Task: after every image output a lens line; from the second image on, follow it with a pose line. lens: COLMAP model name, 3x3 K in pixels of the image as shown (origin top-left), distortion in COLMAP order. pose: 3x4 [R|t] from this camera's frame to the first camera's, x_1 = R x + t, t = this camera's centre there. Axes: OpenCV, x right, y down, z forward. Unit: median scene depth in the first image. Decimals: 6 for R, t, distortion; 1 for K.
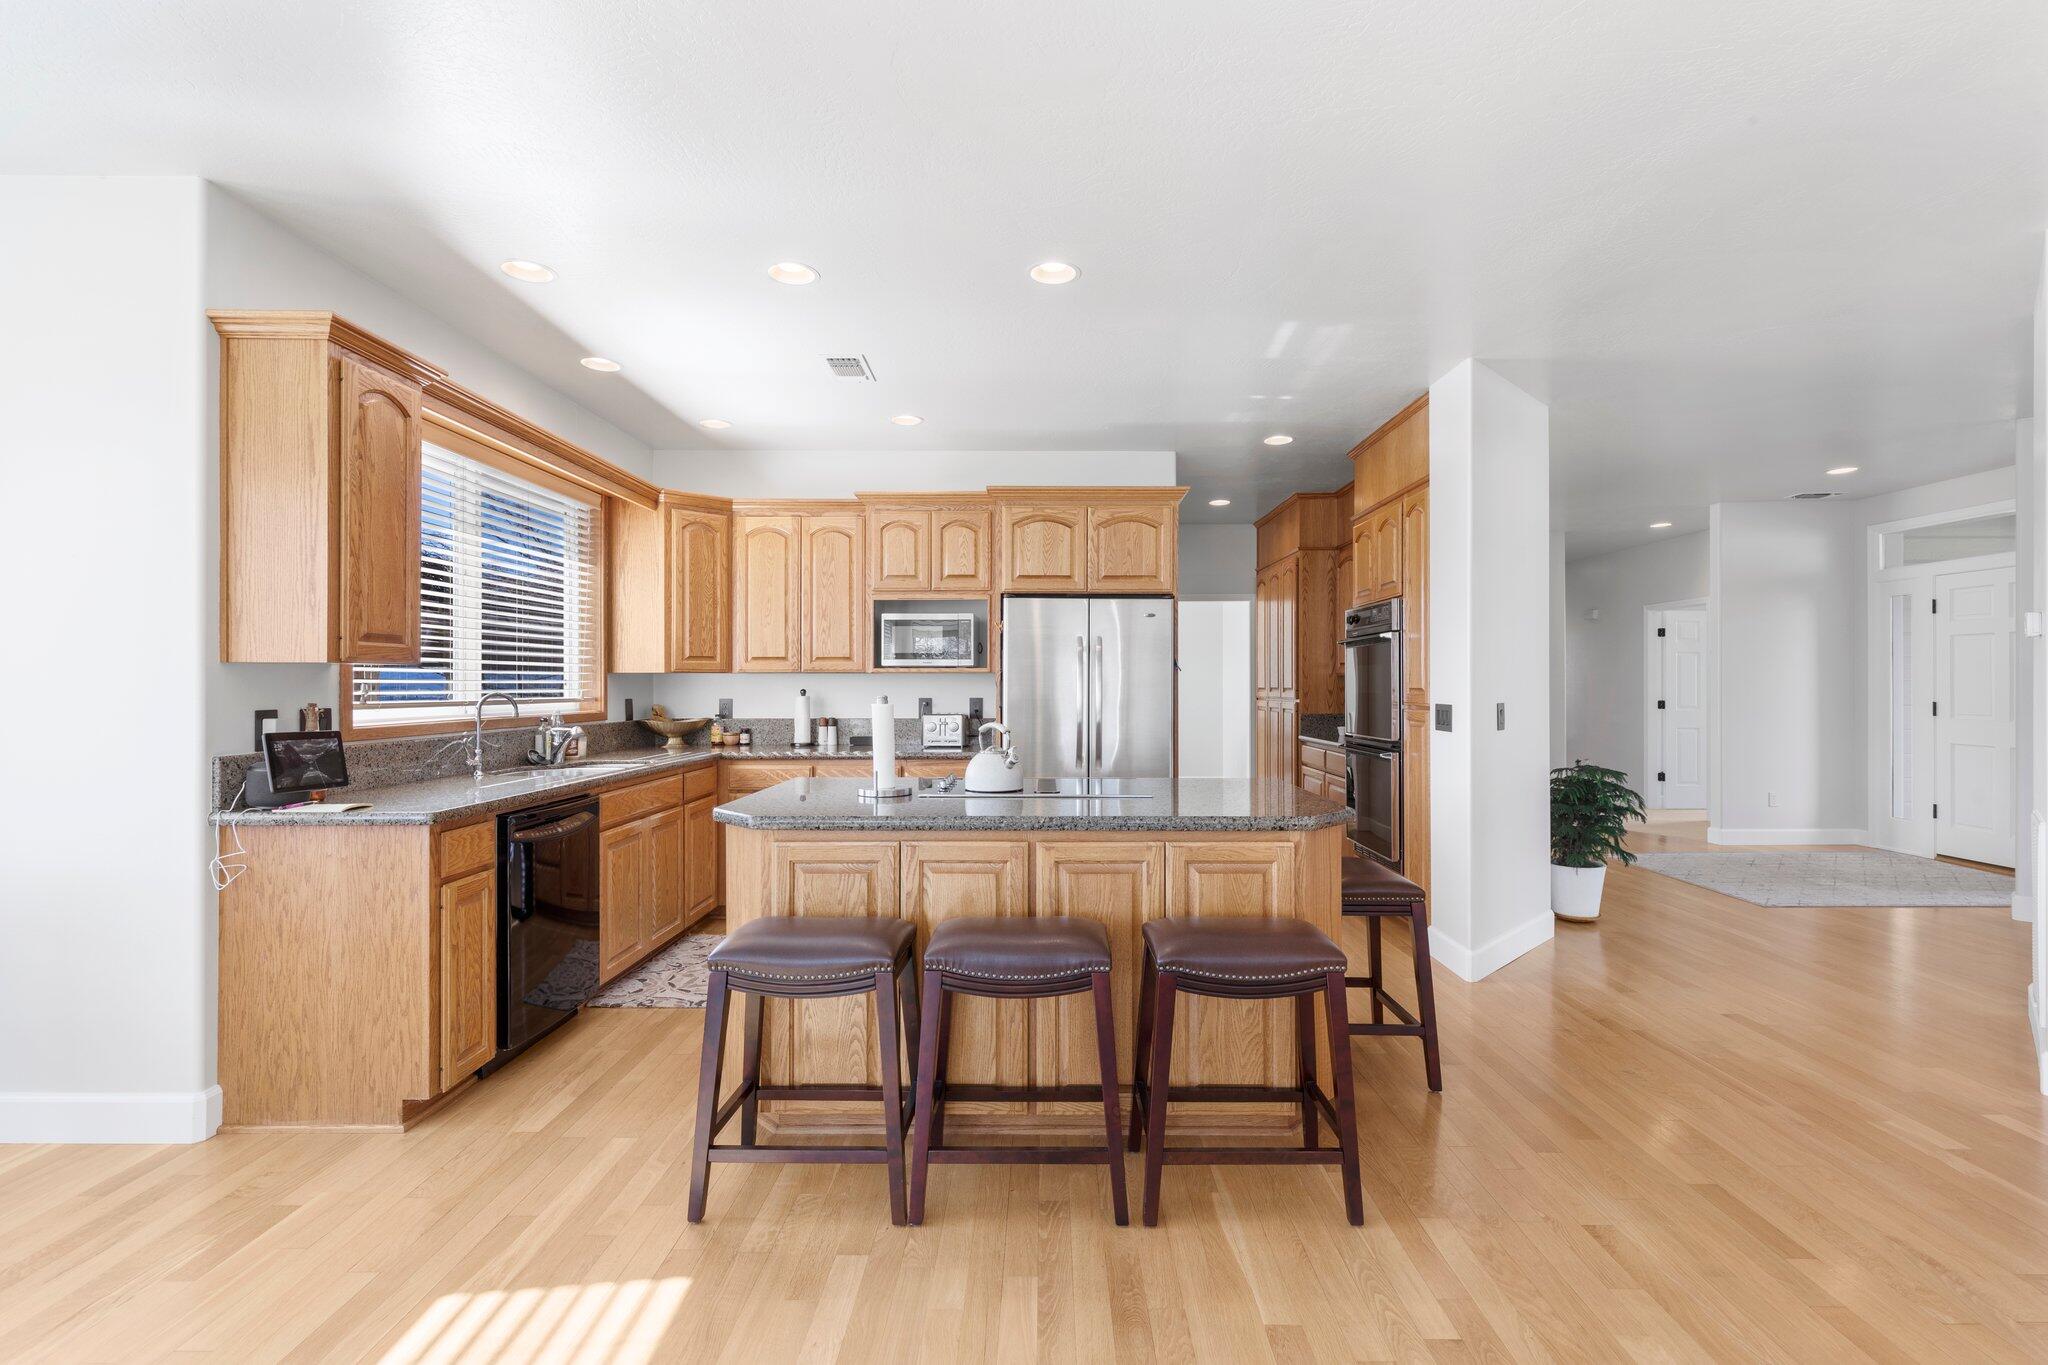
lens RADIAL K [[911.4, 0, 1037.3], [0, 911.4, 687.1], [0, 0, 1]] dist [-0.003554, -0.000632]
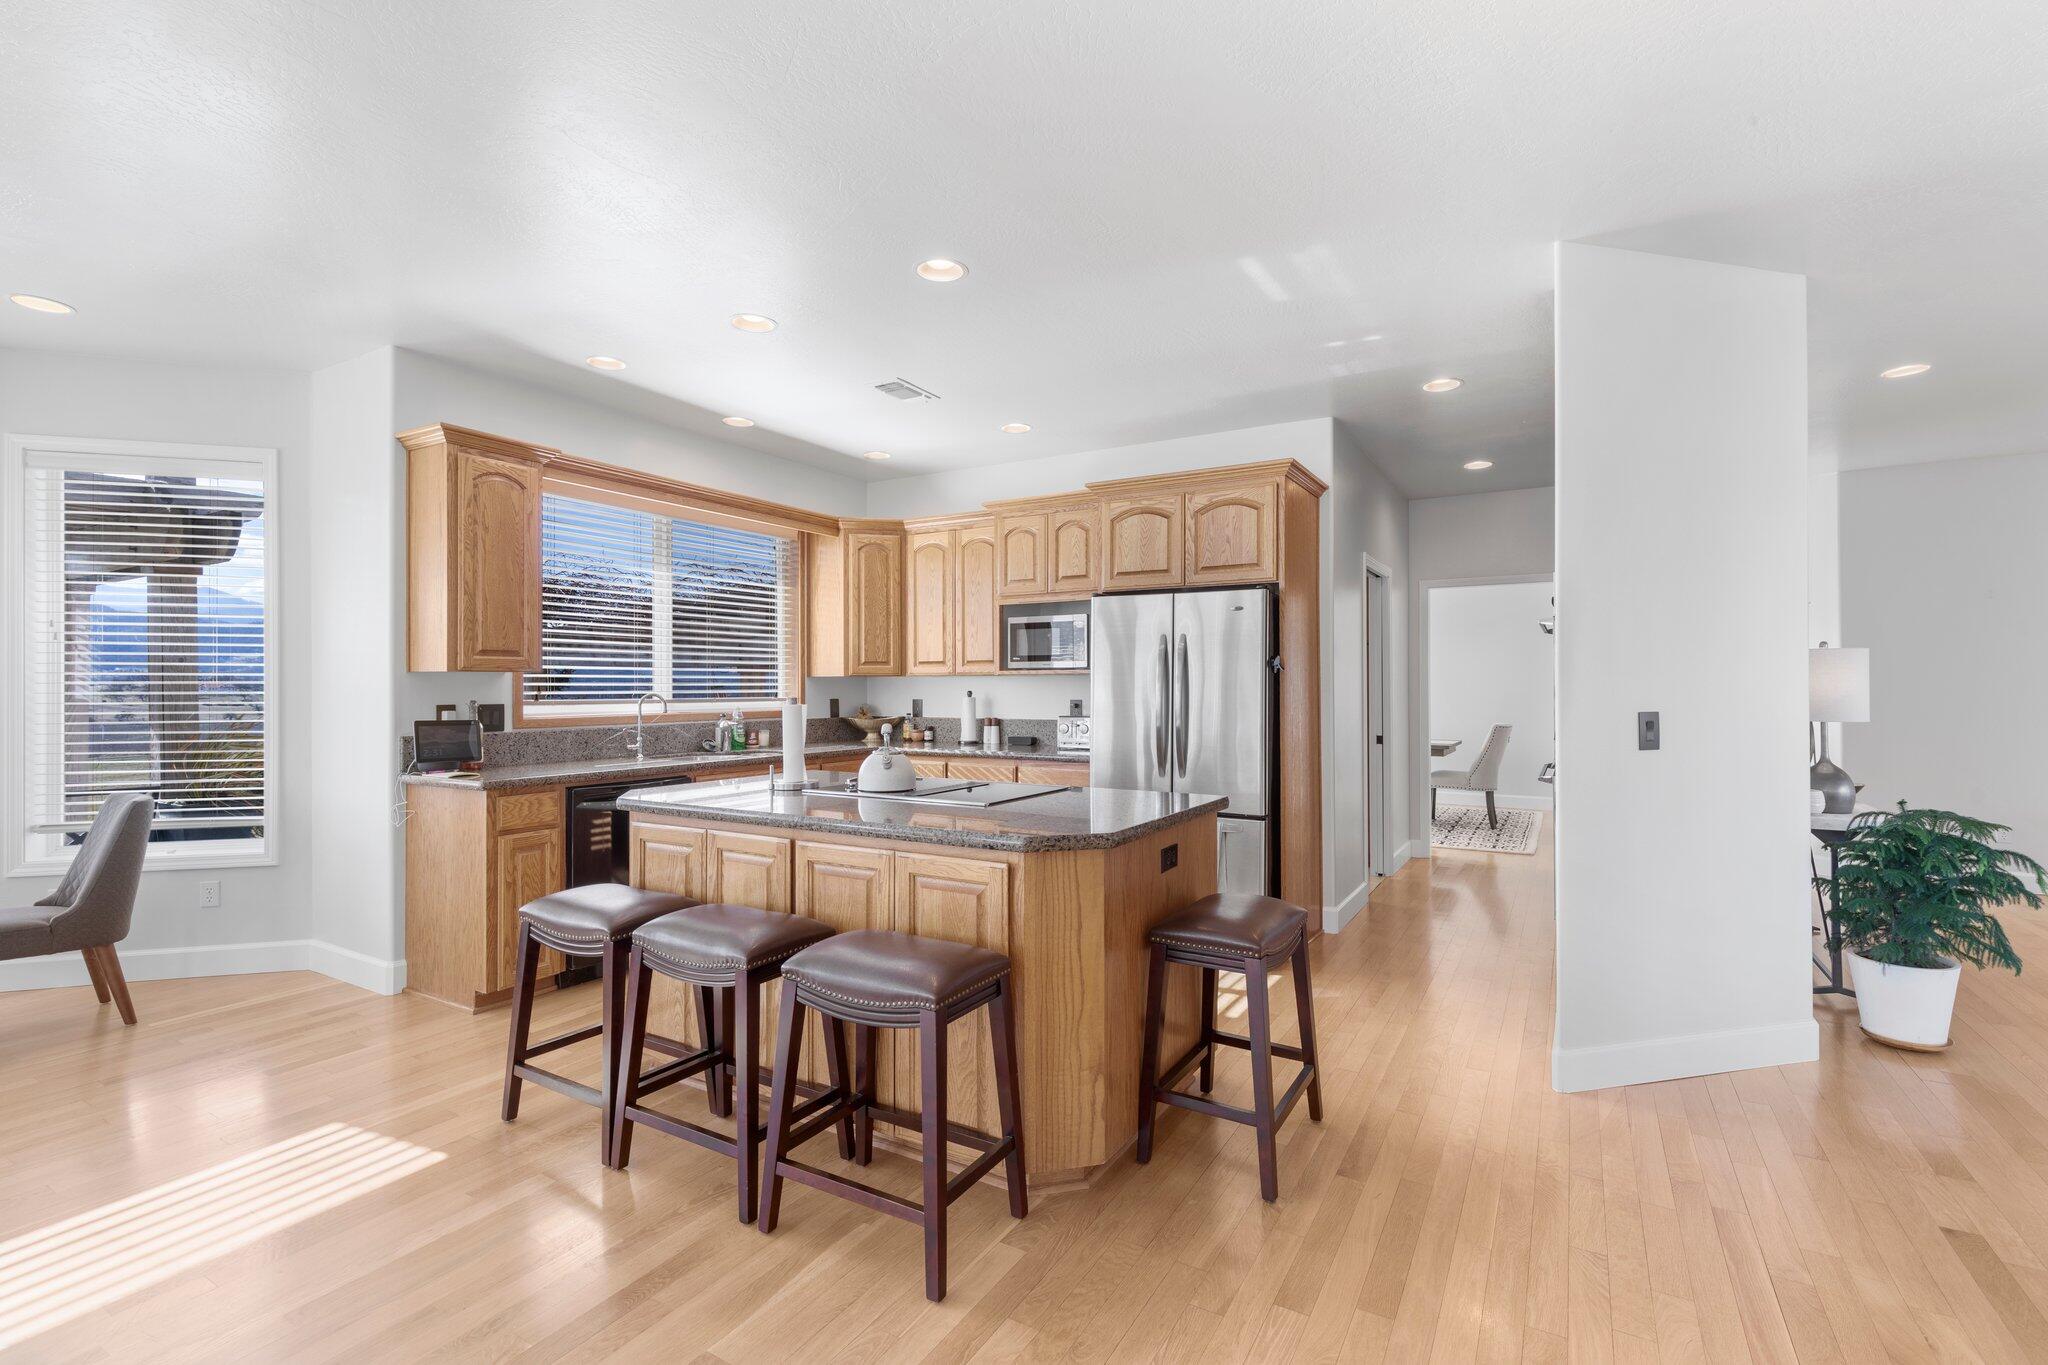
lens RADIAL K [[911.4, 0, 1037.3], [0, 911.4, 687.1], [0, 0, 1]] dist [-0.003554, -0.000632]
pose [[0.867052, -0.000370, -0.498217, 0.398453], [-0.000483, 0.999999, -0.001584, -0.000534], [0.498217, 0.001614, 0.867051, 0.128673]]
